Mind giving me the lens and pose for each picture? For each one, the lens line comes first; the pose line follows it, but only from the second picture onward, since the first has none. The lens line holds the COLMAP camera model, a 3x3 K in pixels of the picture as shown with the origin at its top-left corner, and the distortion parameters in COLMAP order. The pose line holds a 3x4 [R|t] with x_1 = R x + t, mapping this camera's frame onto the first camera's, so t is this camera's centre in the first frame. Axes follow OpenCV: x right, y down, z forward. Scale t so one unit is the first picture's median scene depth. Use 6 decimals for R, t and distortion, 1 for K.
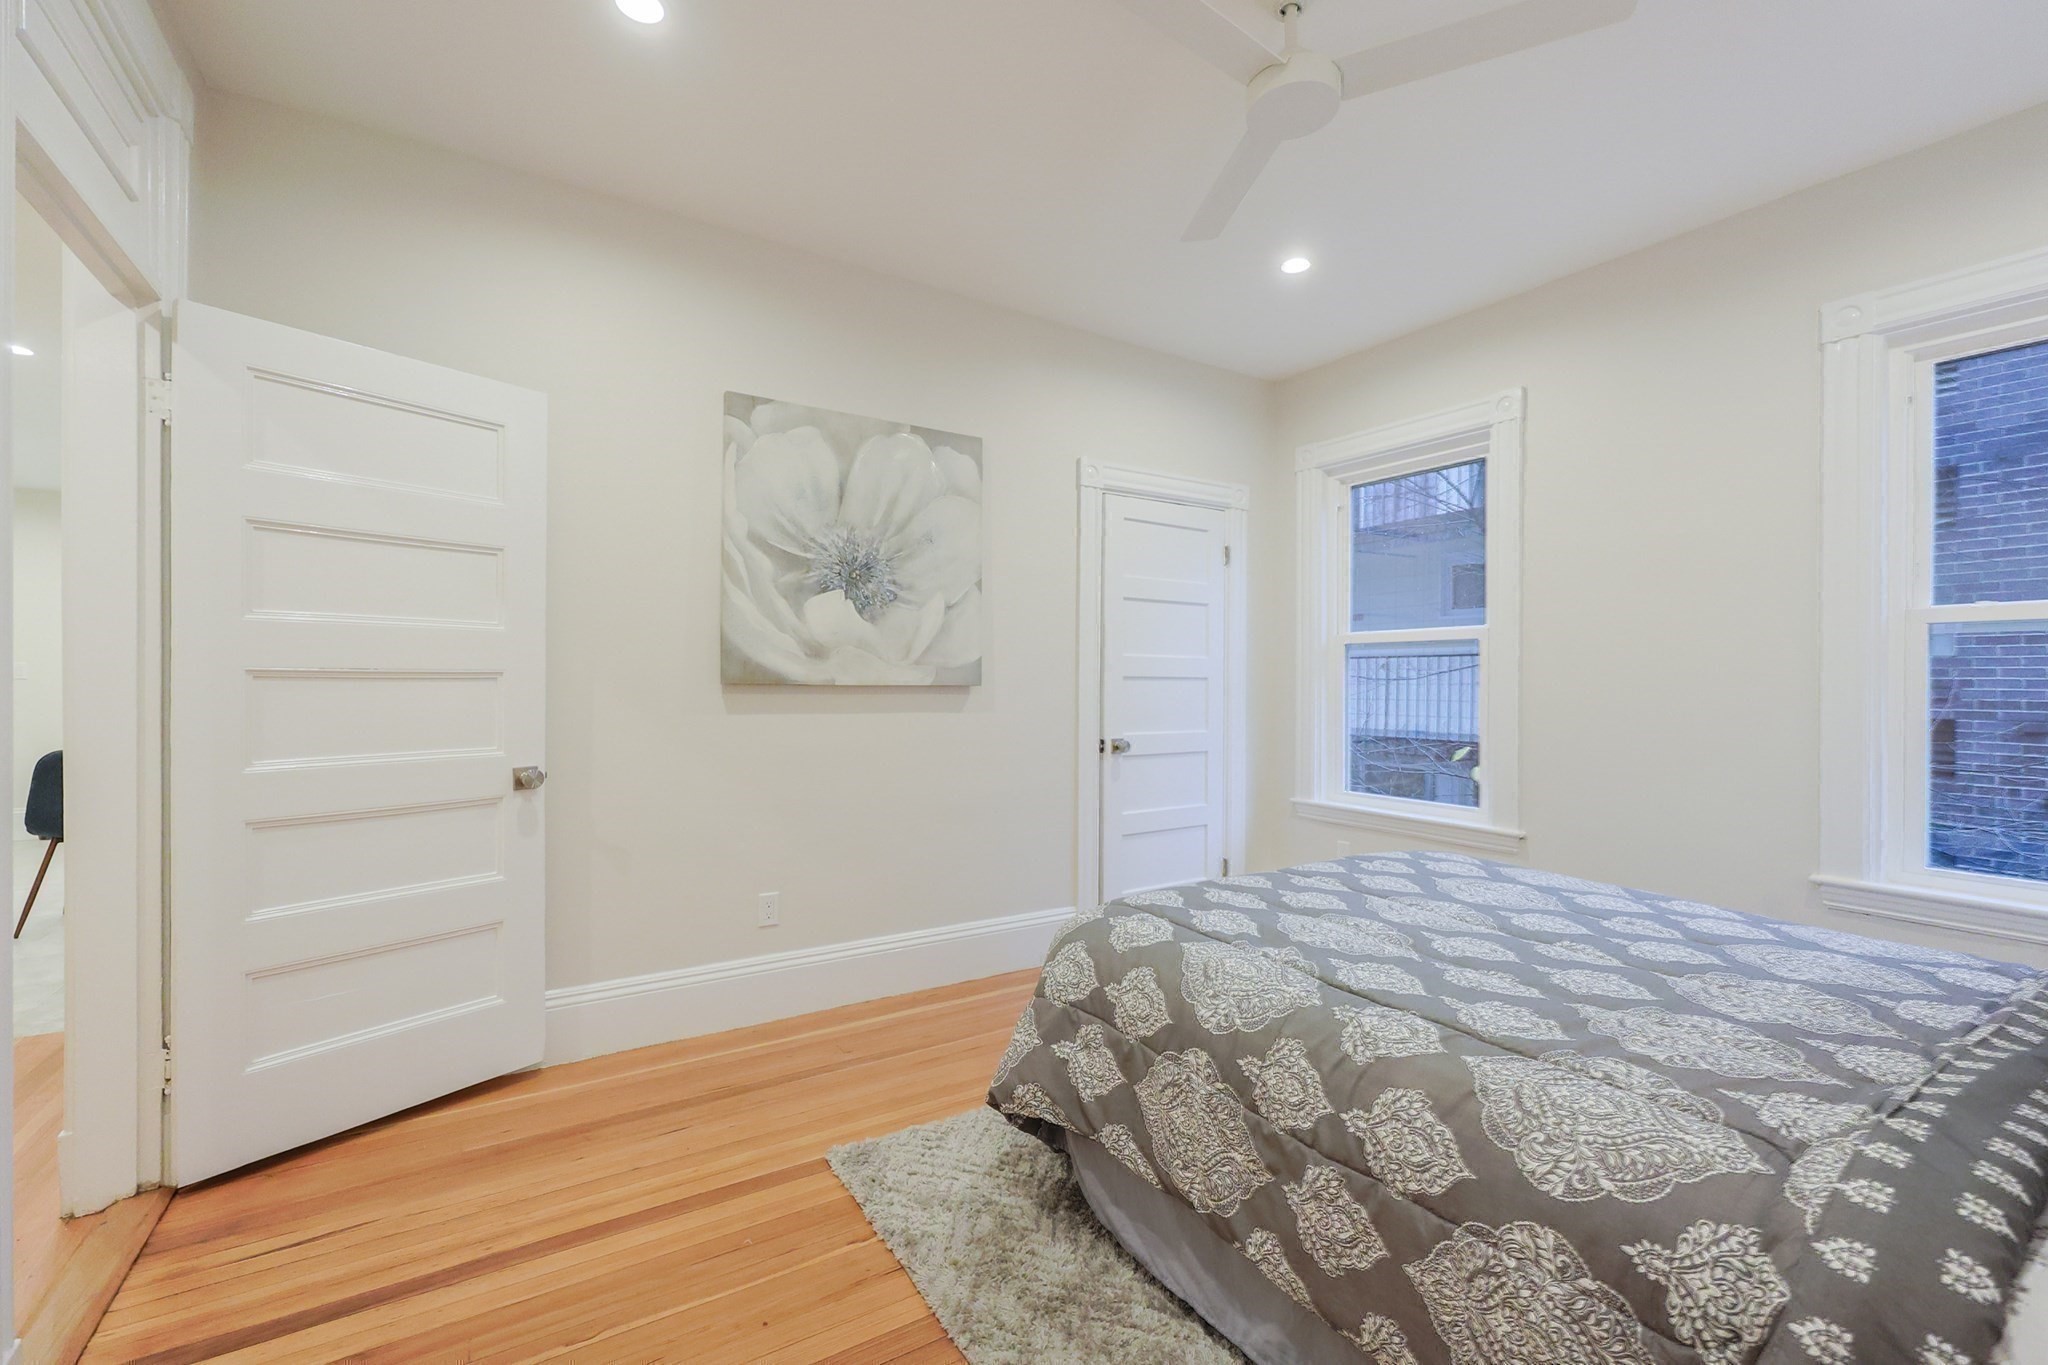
lens RADIAL K [[843.1, 0, 1040.6], [0, 843.1, 696.4], [0, 0, 1]] dist [-0.000732, -0.000103]
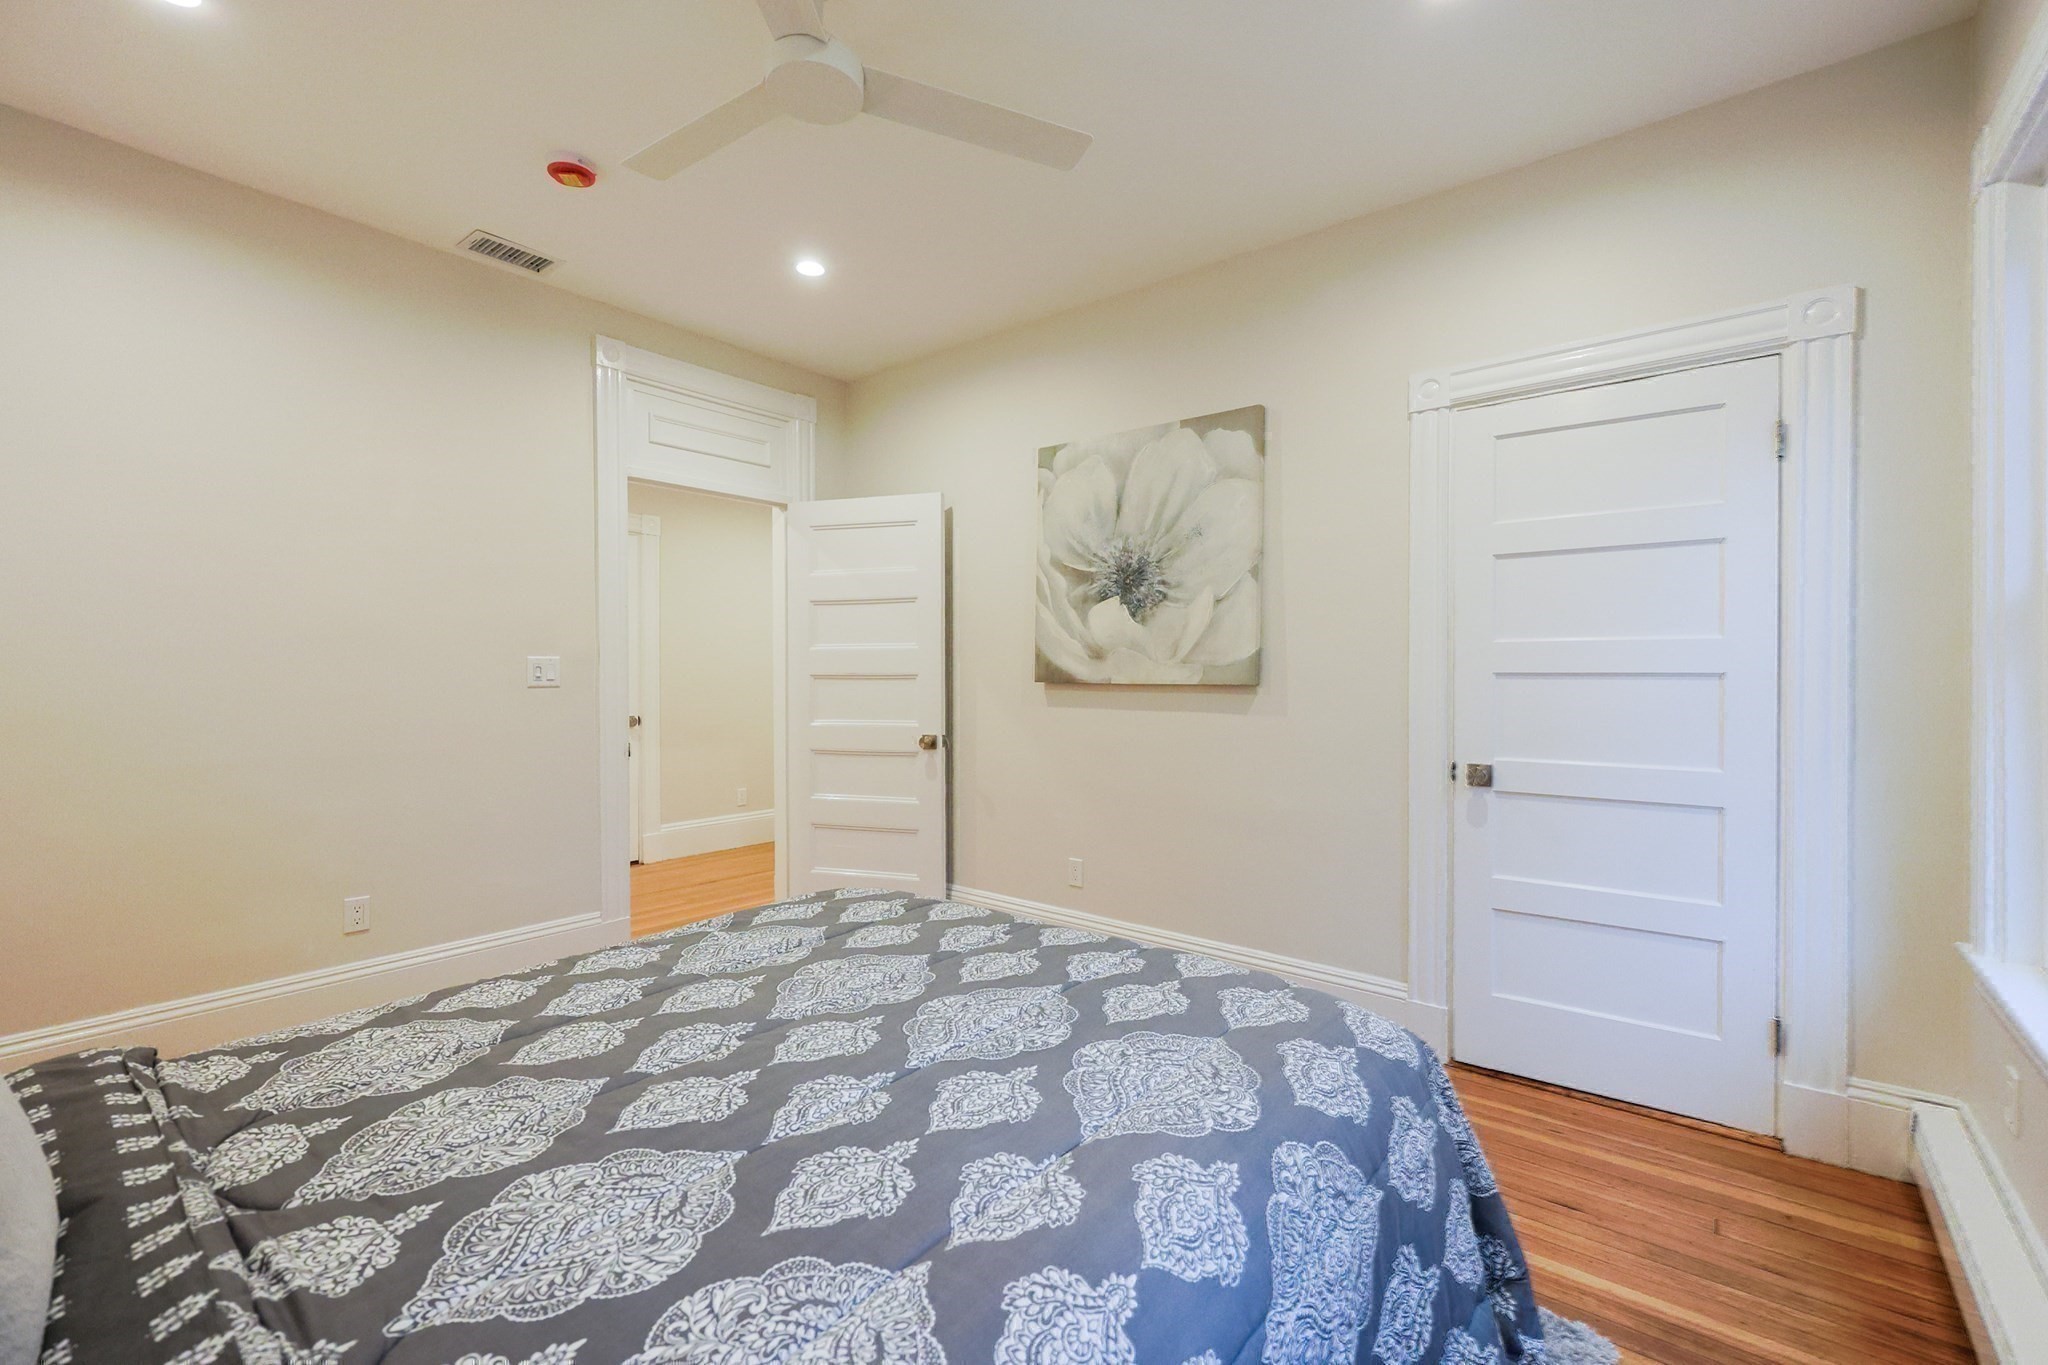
lens RADIAL K [[883.2, 0, 1077.4], [0, 883.2, 676.0], [0, 0, 1]] dist [-0.001147, -0.000333]
pose [[0.331228, 0.006360, -0.943529, 0.829143], [-0.006669, 0.999968, 0.004399, -0.028178], [0.943527, 0.004836, 0.331260, 0.577475]]
